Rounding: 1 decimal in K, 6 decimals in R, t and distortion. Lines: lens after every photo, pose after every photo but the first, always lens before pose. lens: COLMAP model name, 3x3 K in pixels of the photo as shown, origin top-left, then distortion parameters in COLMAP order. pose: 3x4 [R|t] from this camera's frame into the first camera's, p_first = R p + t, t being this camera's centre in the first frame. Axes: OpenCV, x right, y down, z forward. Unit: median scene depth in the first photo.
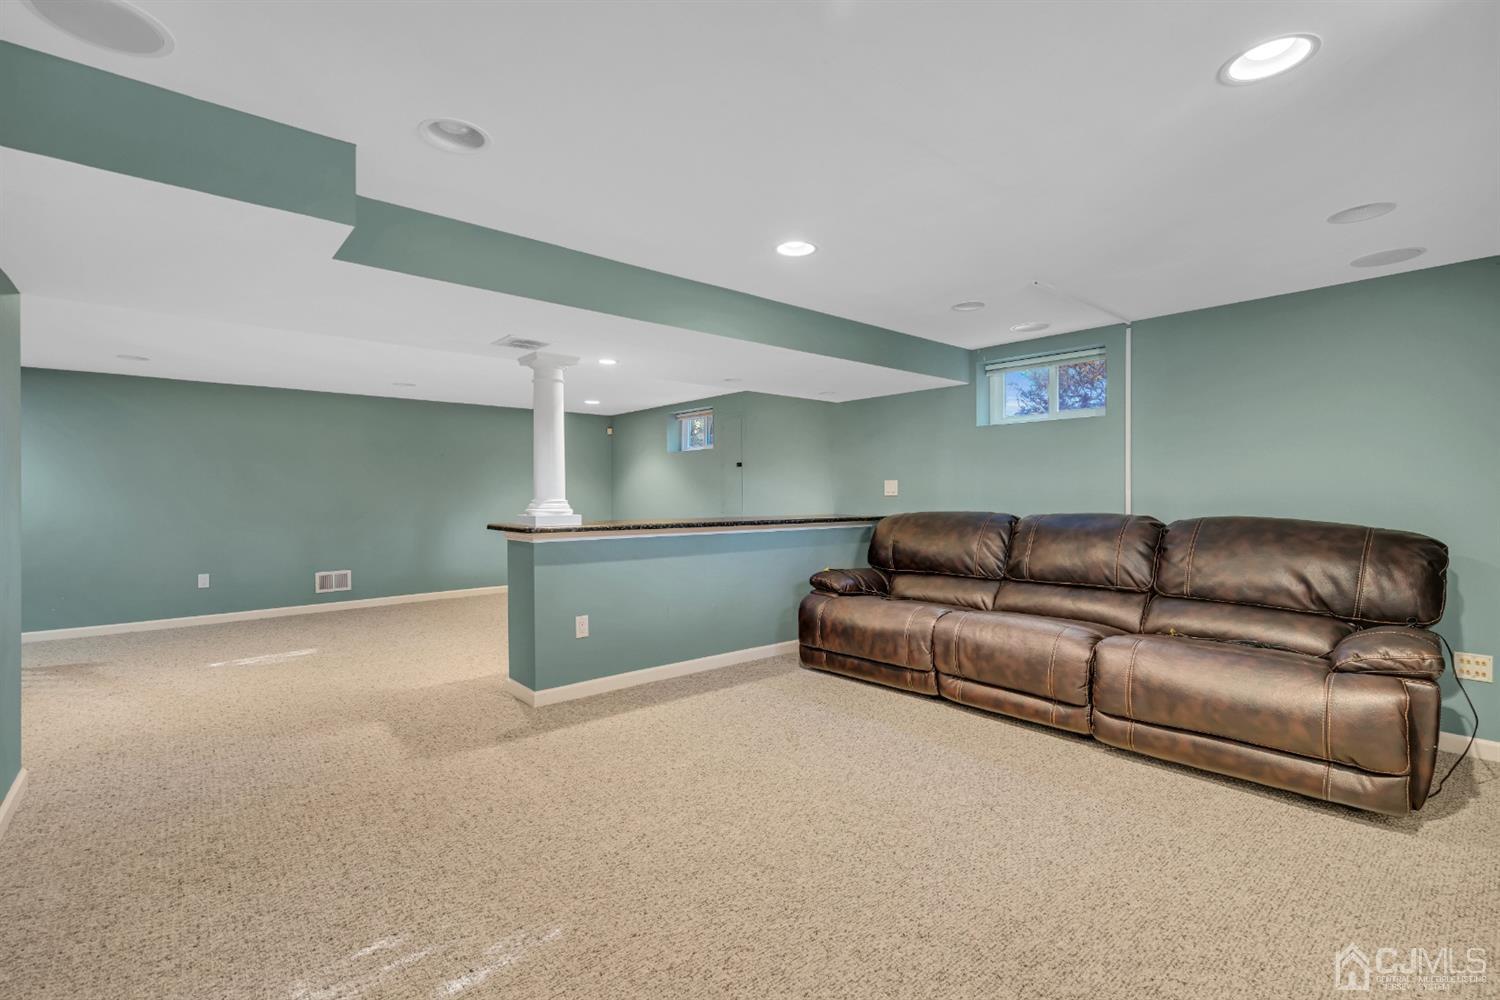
lens RADIAL K [[658.4, 0, 743.5], [0, 658.4, 488.8], [0, 0, 1]] dist [-0.001578, -0.000007]
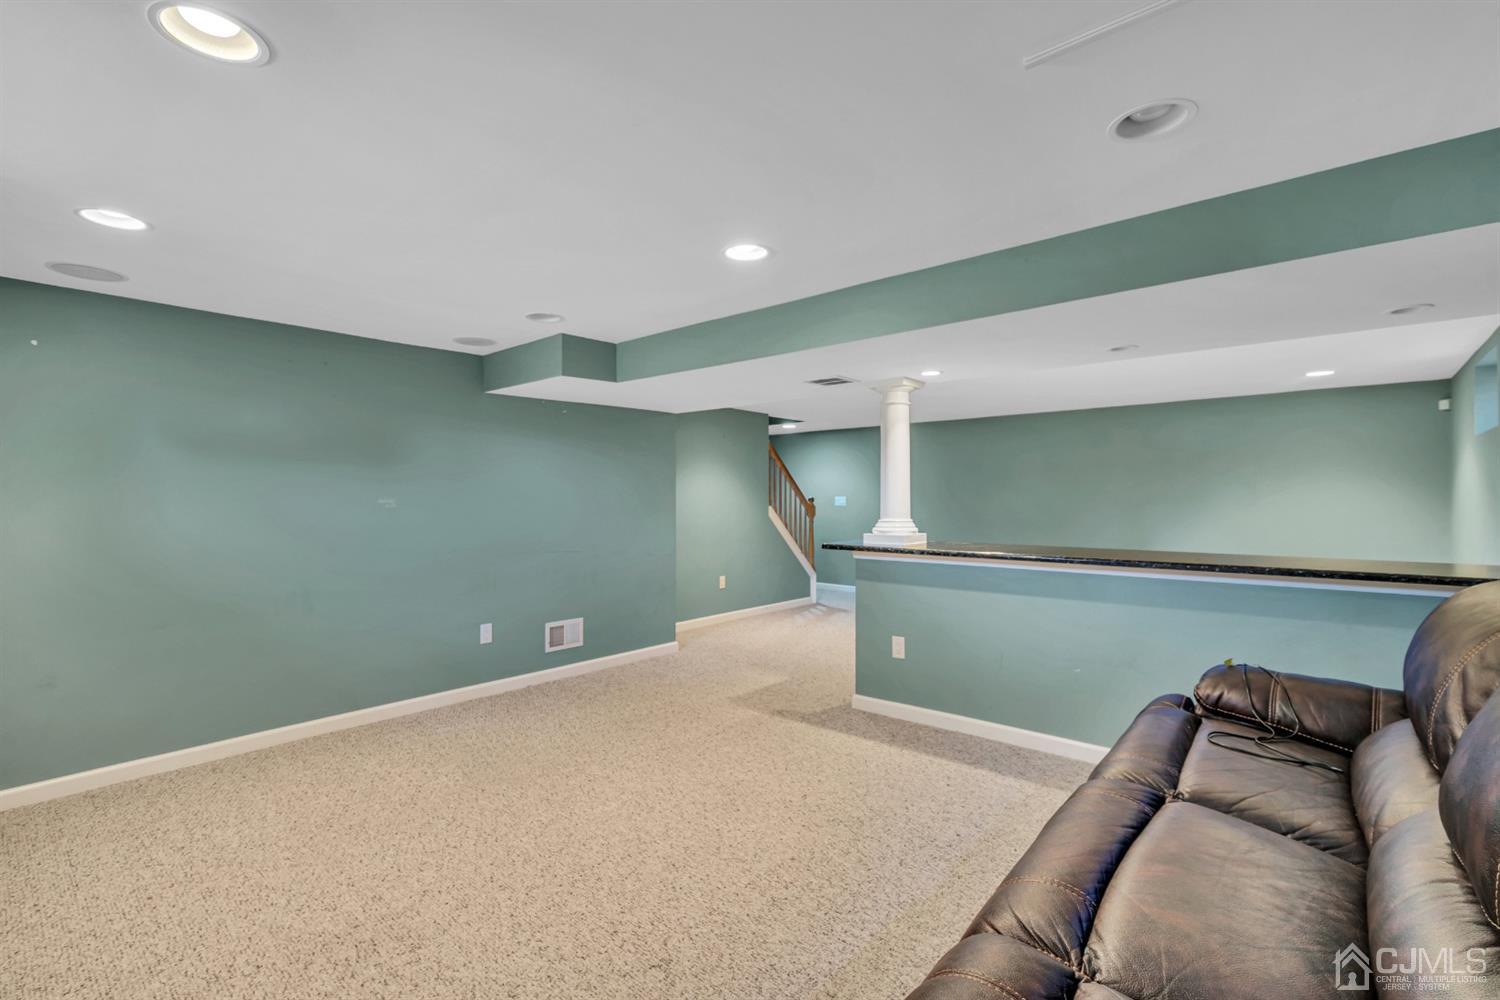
lens RADIAL K [[665.4, 0, 759.8], [0, 665.4, 514.2], [0, 0, 1]] dist [-0.001346, -0.000048]
pose [[0.180184, 0.026340, -0.983280, 0.705373], [0.009623, 0.999546, 0.028539, -0.022370], [0.983586, -0.014605, 0.179848, 0.625658]]
